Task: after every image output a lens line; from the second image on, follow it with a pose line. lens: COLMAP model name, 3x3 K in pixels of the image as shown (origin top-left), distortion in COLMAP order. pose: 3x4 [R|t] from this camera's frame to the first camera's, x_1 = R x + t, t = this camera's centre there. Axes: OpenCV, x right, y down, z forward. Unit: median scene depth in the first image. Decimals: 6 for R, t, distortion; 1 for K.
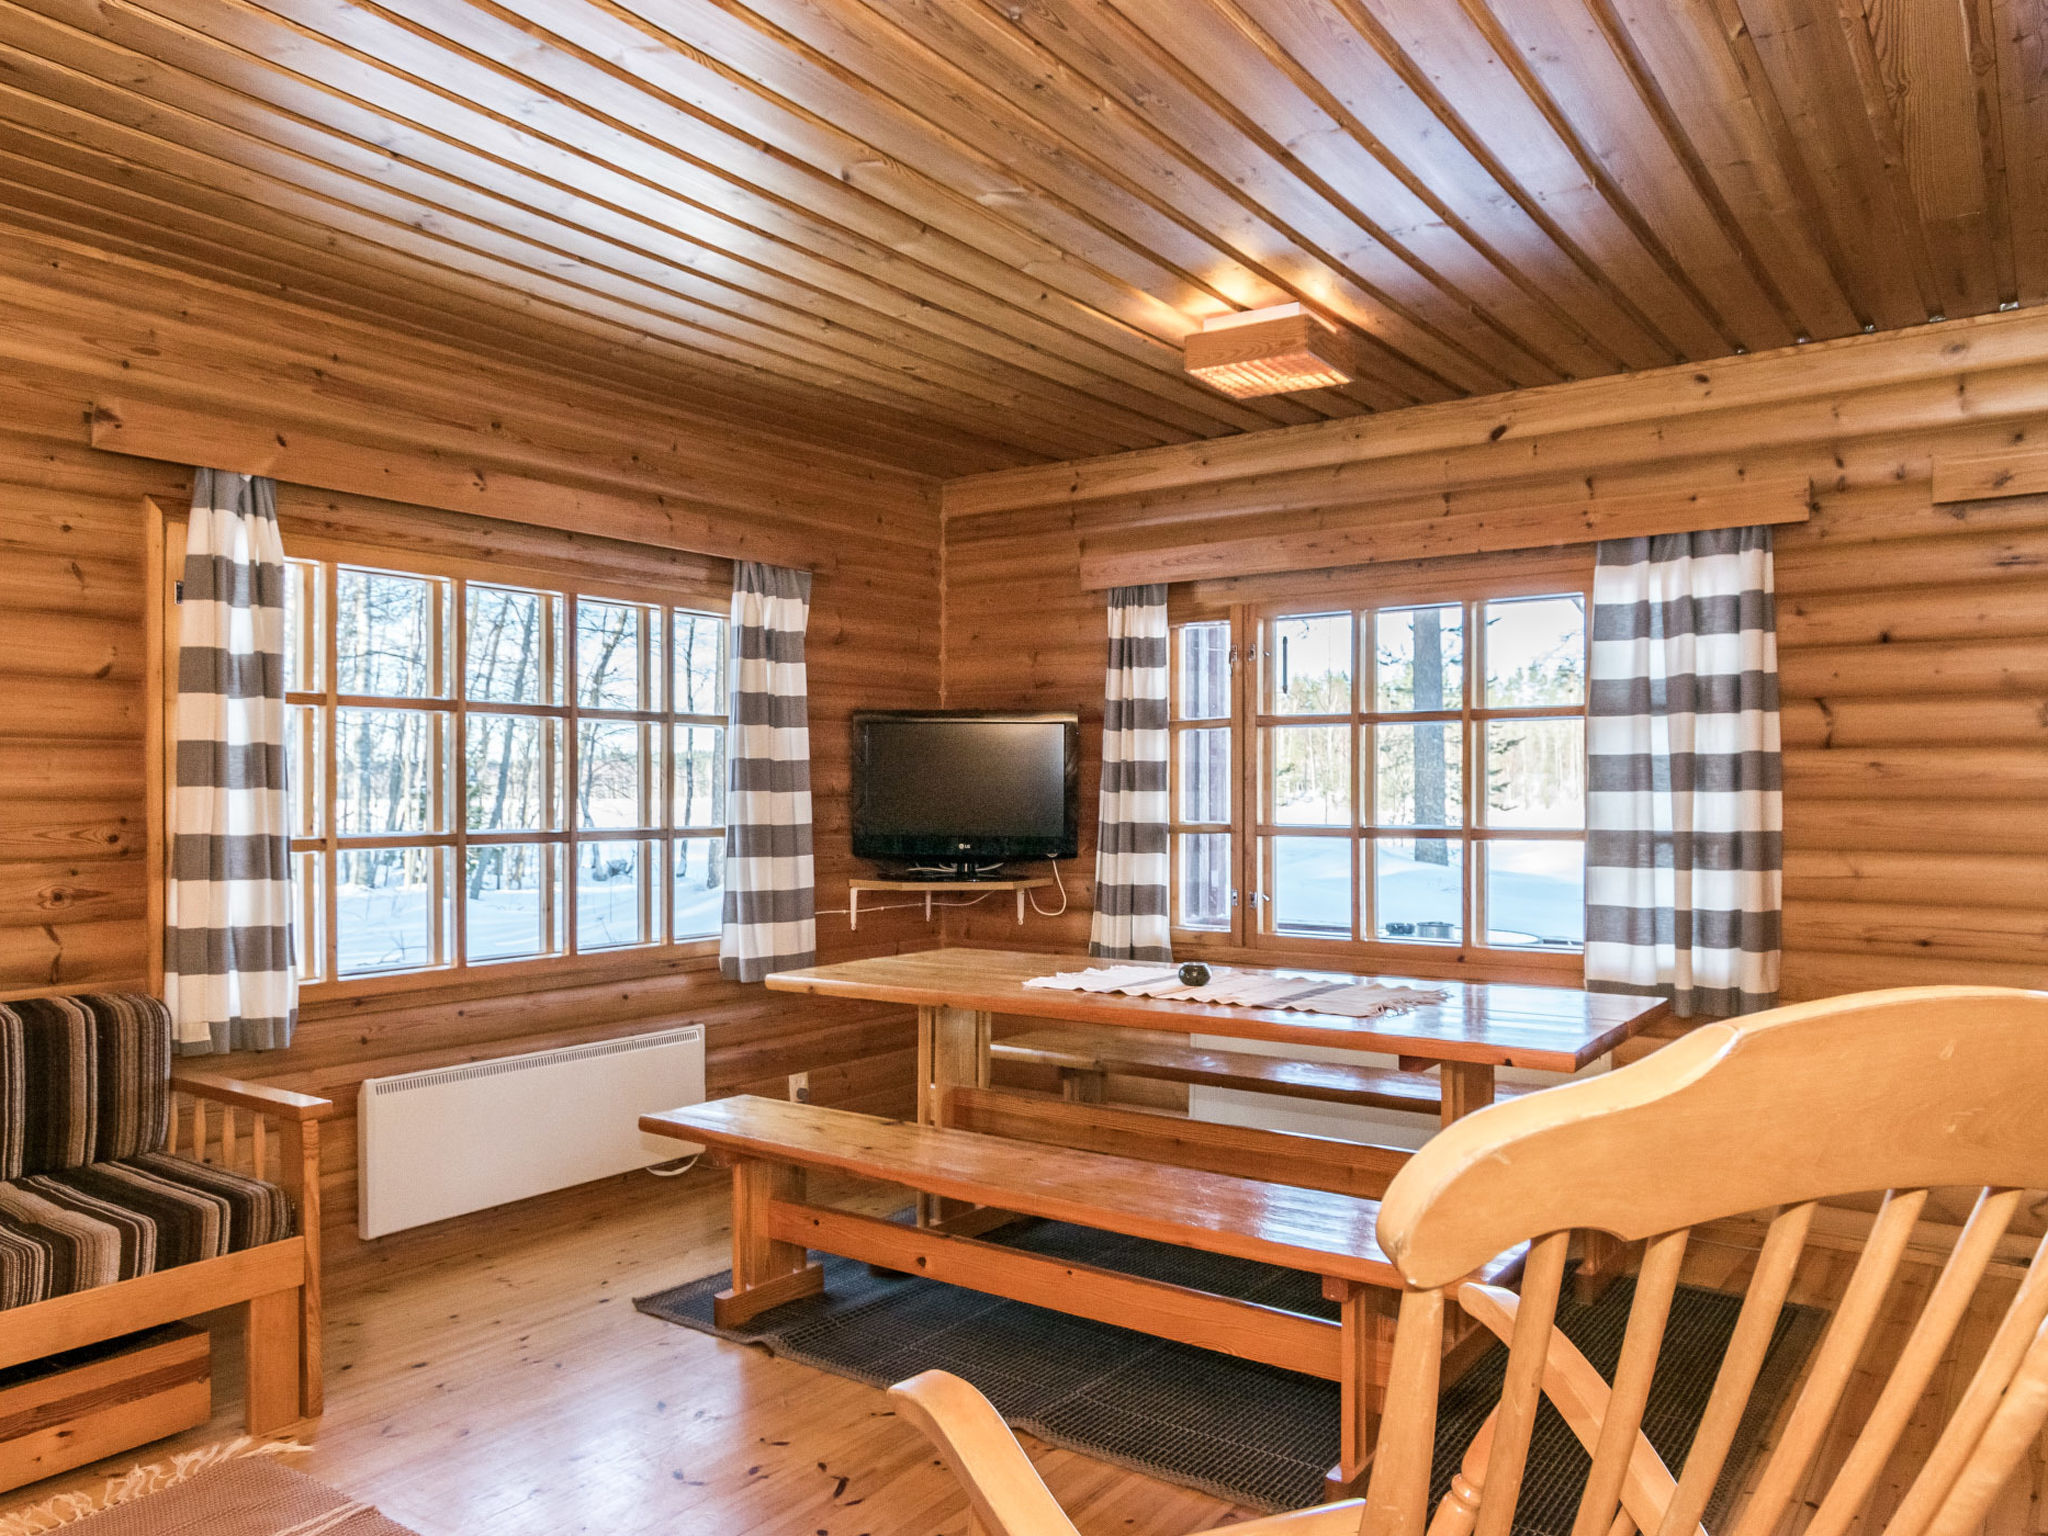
lens RADIAL K [[1426.4, 0, 1030.6], [0, 1426.4, 776.7], [0, 0, 1]] dist [-0.022288, 0.004313]
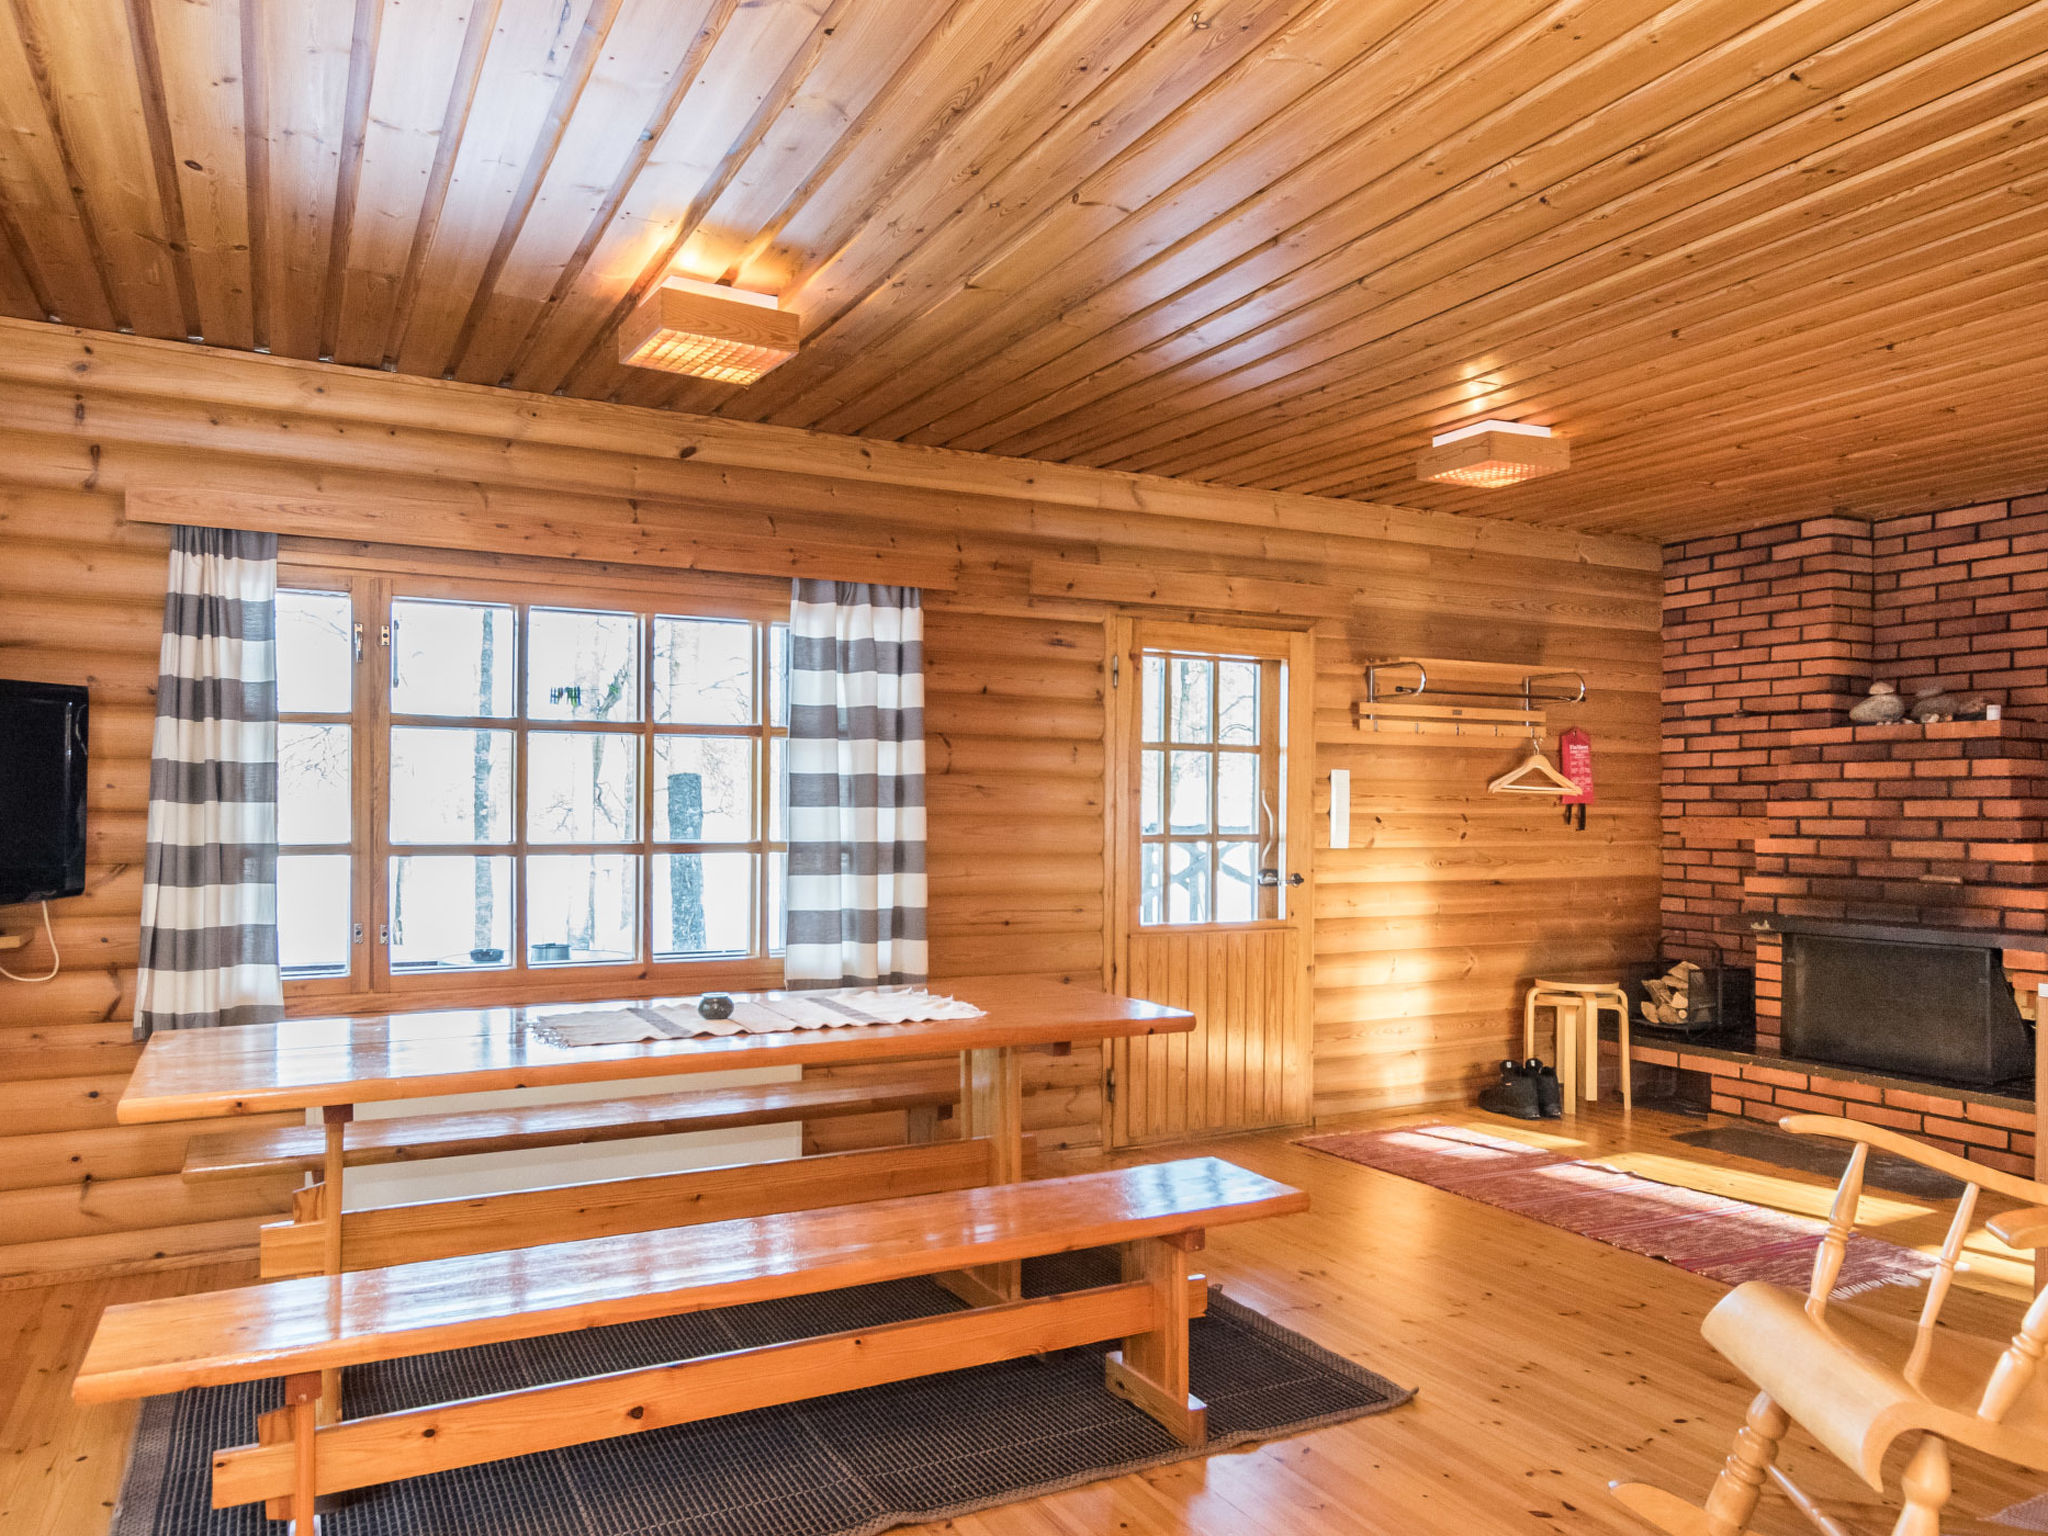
lens RADIAL K [[1426.4, 0, 1030.9], [0, 1426.4, 789.4], [0, 0, 1]] dist [-0.022288, 0.004313]
pose [[0.447475, 0.017418, 0.894127, -0.498079], [-0.015788, 0.999808, -0.011575, 0.007101], [-0.894157, -0.008937, 0.447664, 0.348357]]
